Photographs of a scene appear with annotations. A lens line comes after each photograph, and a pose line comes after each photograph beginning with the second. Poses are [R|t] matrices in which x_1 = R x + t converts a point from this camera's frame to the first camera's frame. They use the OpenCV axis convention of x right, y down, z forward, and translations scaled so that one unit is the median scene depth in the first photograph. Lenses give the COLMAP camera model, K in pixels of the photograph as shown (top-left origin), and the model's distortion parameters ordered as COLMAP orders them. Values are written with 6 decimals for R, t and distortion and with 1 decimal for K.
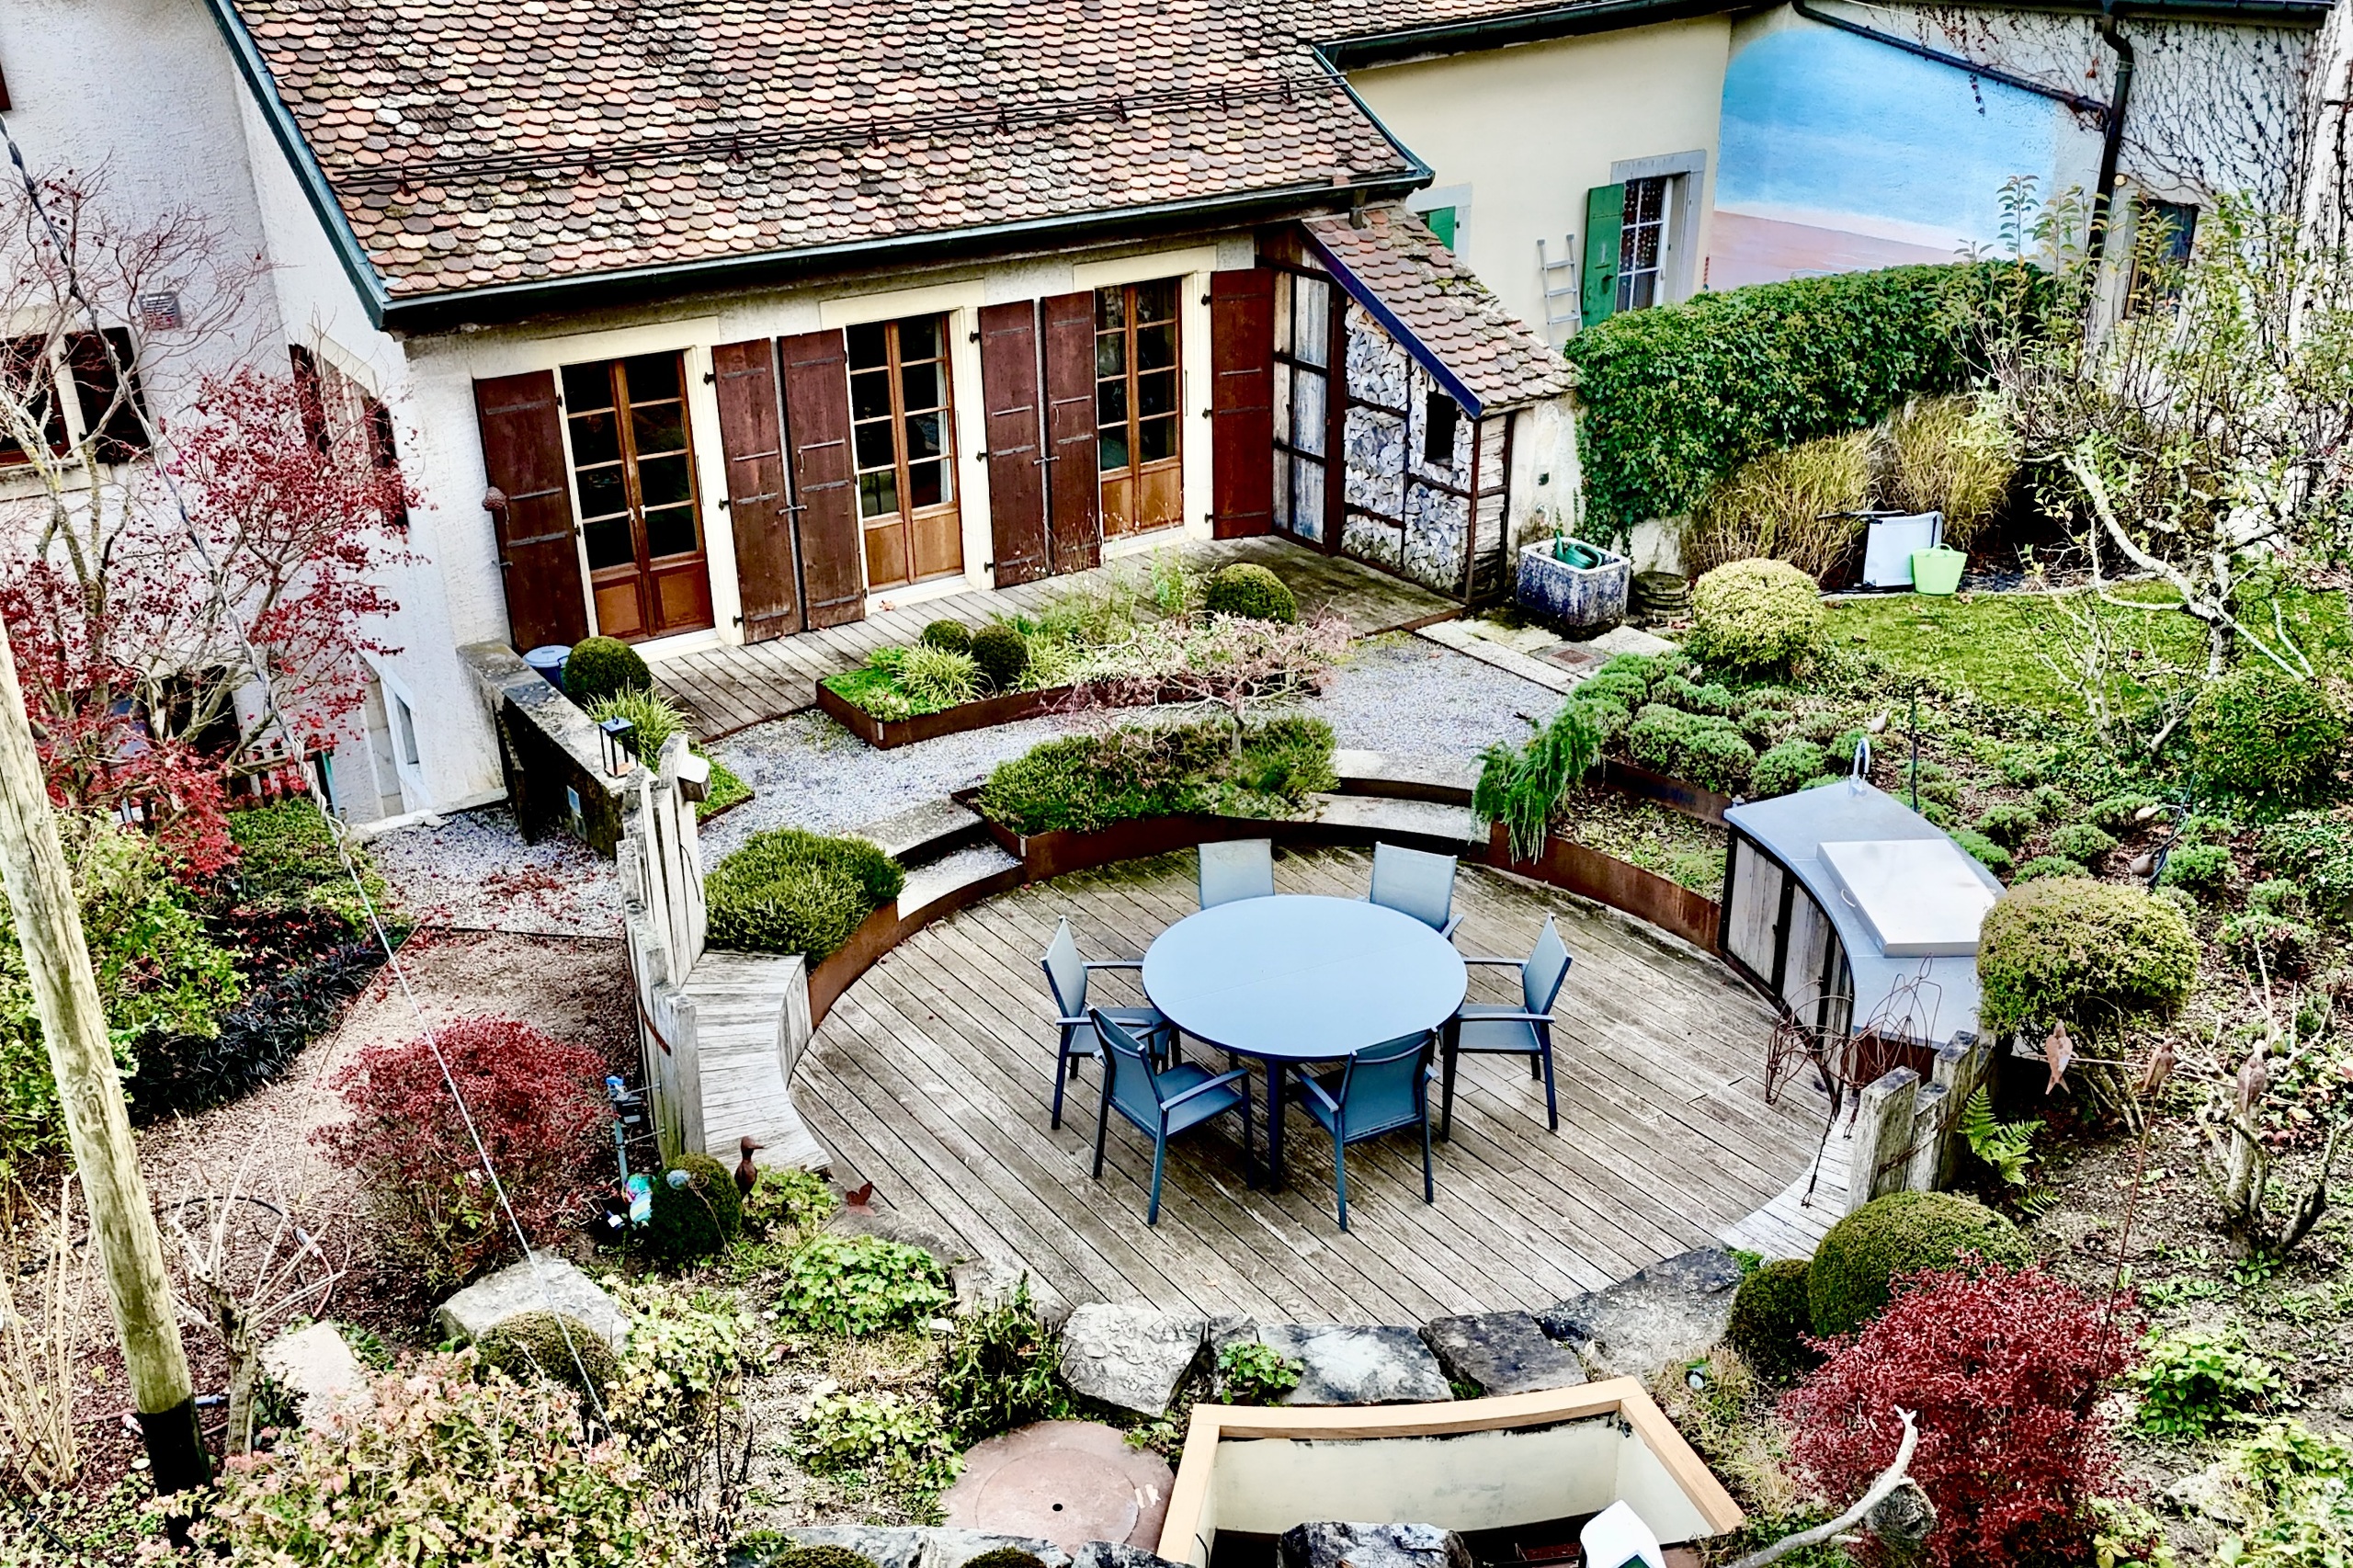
lens RADIAL K [[2194.5, 0, 1216.1], [0, 2194.5, 816.1], [0, 0, 1]] dist [0.078048, 0.000000]
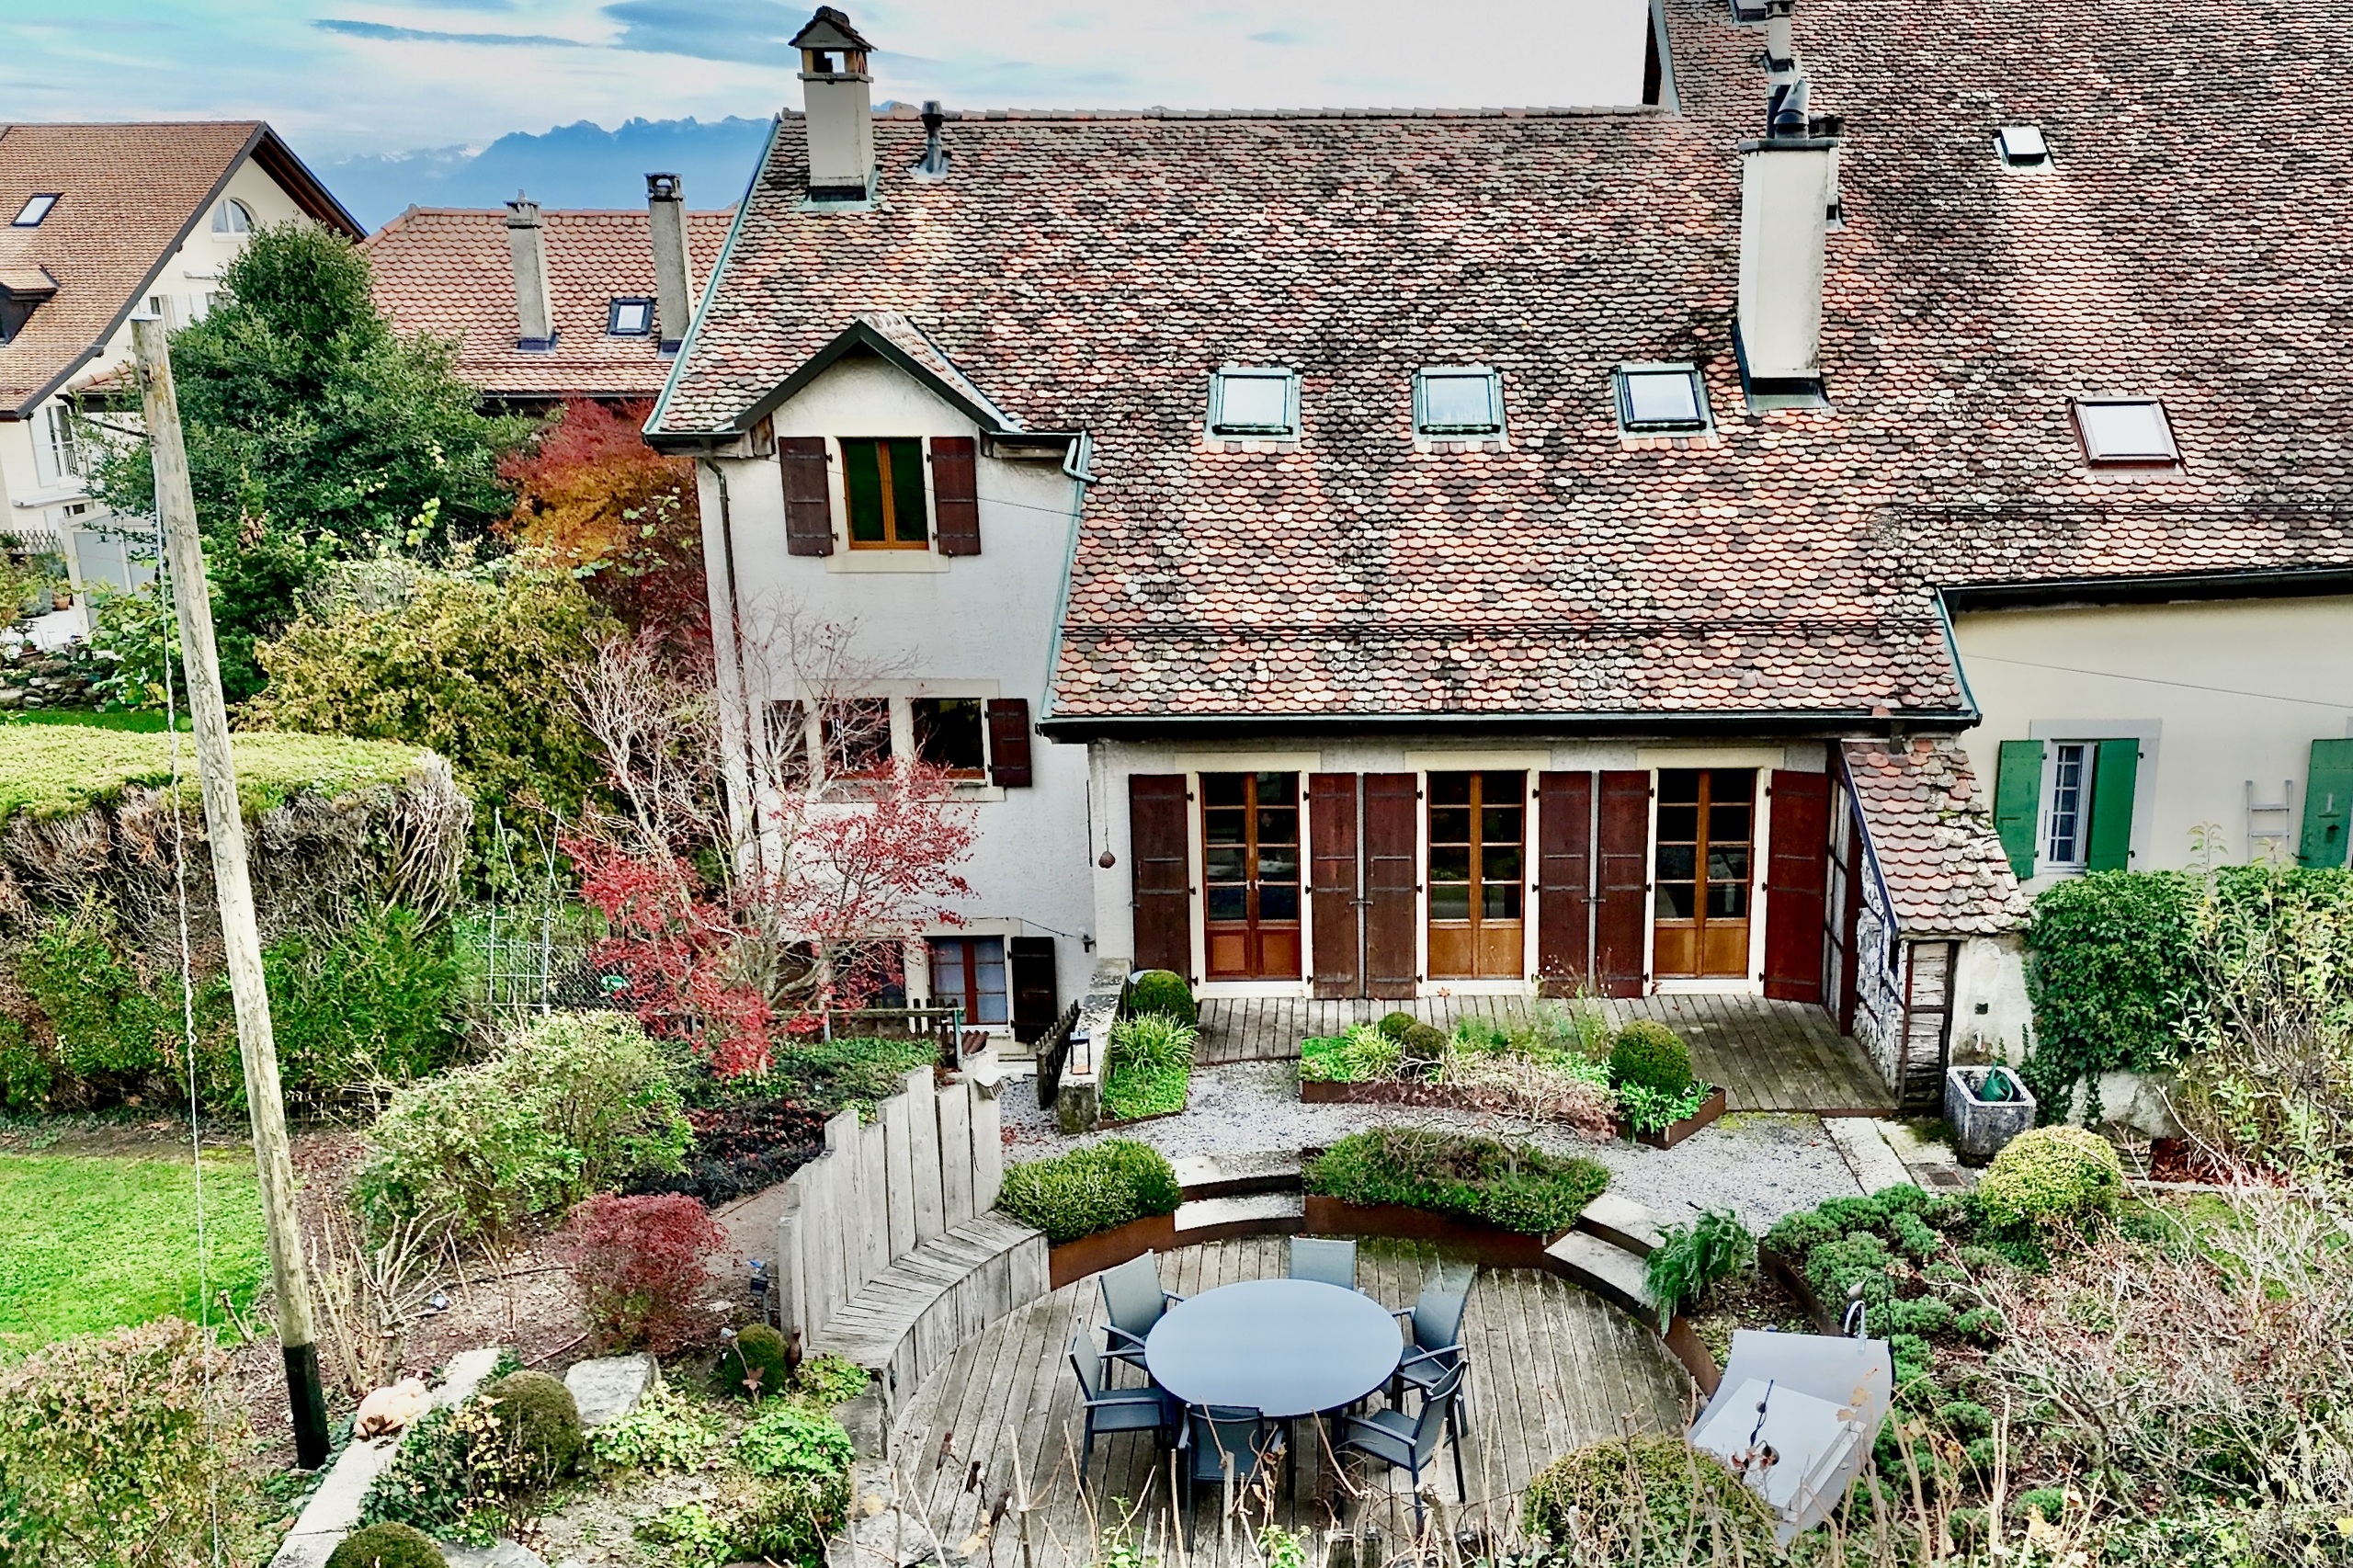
lens RADIAL K [[2069.0, 0, 1291.5], [0, 2069.0, 799.9], [0, 0, 1]] dist [0.083985, -0.007618]
pose [[0.830773, 0.160990, -0.532822, 0.392209], [-0.243476, 0.965927, -0.087775, -0.080408], [0.500536, 0.202651, 0.841663, -0.035639]]
